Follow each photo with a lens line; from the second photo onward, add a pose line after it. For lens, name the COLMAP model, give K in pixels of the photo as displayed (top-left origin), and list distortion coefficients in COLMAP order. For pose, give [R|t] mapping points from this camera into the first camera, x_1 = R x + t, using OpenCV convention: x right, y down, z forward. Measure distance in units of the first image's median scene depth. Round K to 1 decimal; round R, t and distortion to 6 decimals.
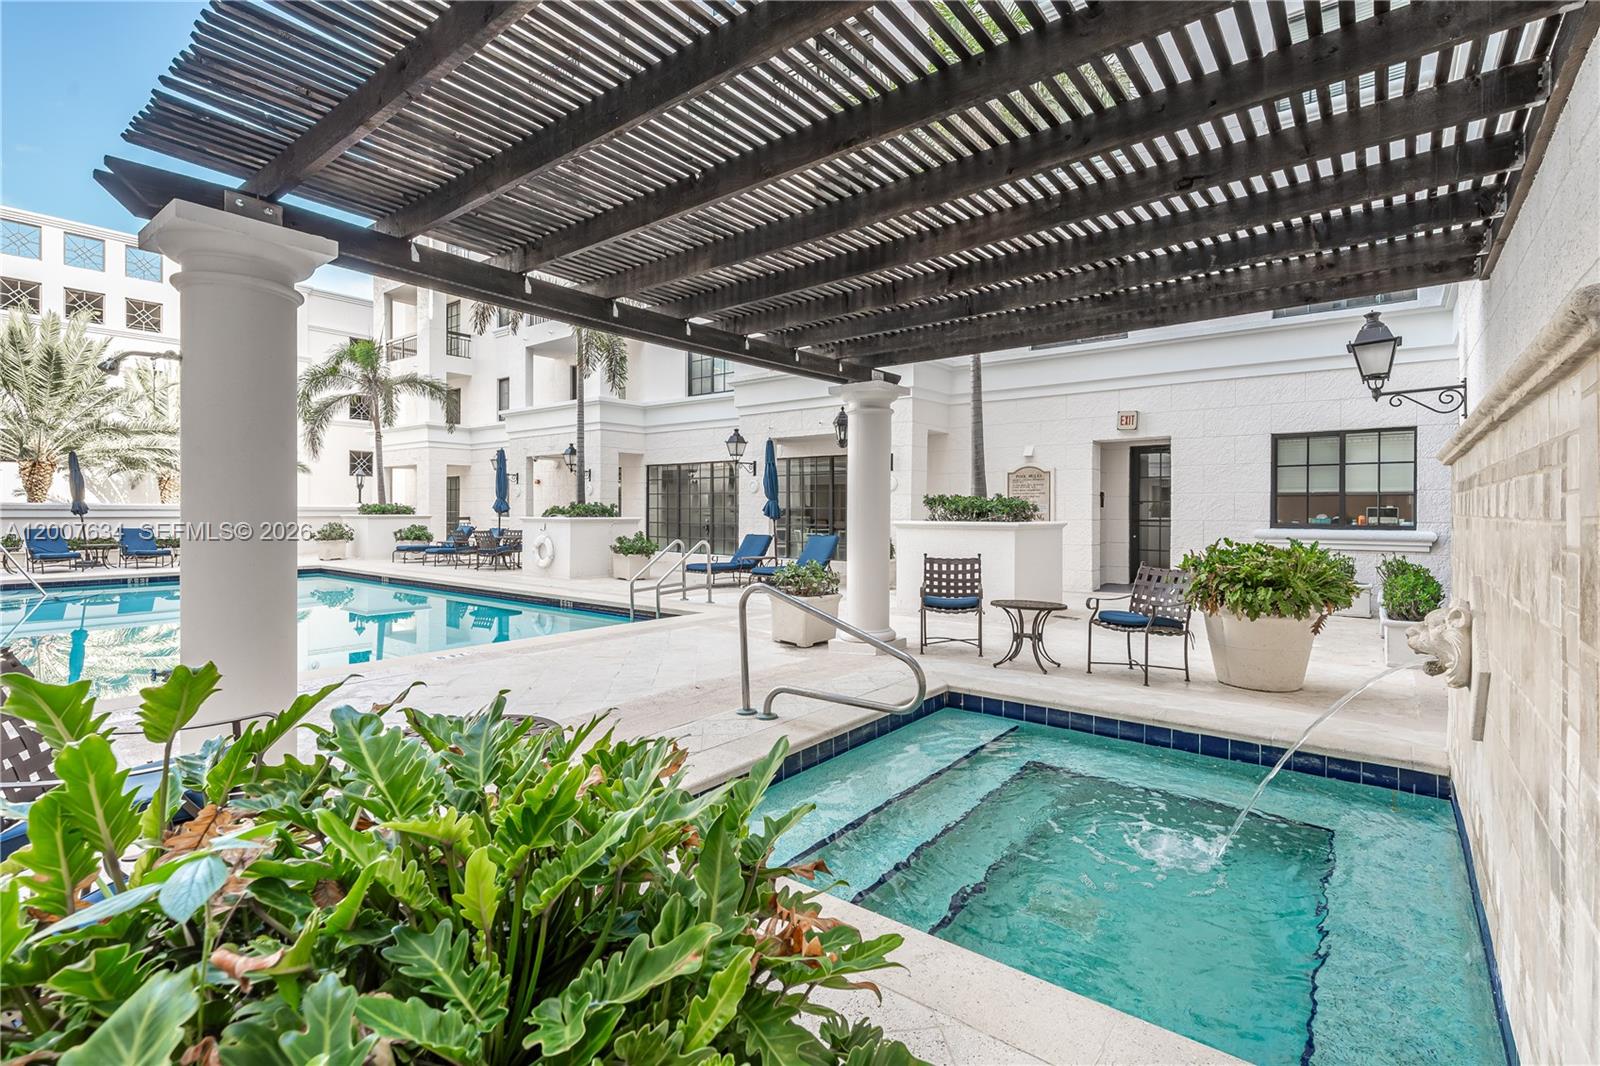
lens RADIAL K [[740.4, 0, 797.2], [0, 740.4, 525.1], [0, 0, 1]] dist [-0.002796, -0.000213]
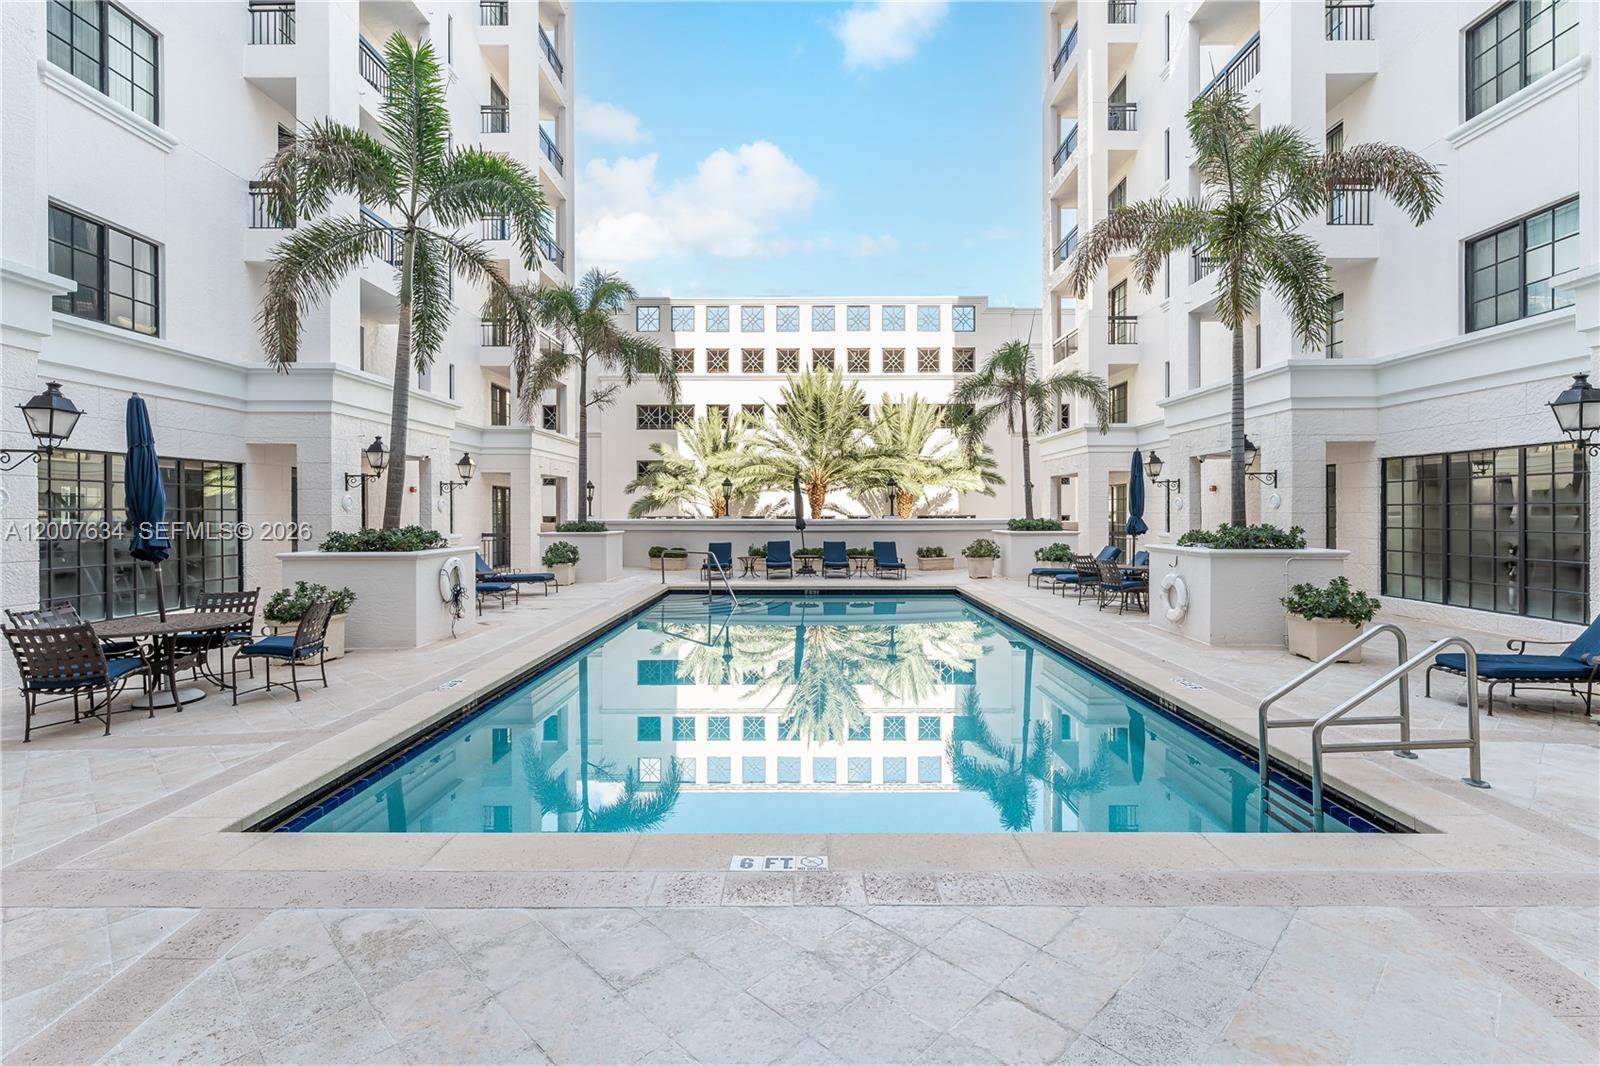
lens RADIAL K [[740.4, 0, 799.0], [0, 740.4, 522.6], [0, 0, 1]] dist [-0.002796, -0.000213]
pose [[0.611006, 0.003601, -0.791618, -0.010793], [-0.006918, 0.999976, -0.000792, -0.023580], [0.791596, 0.005961, 0.611016, 0.237730]]
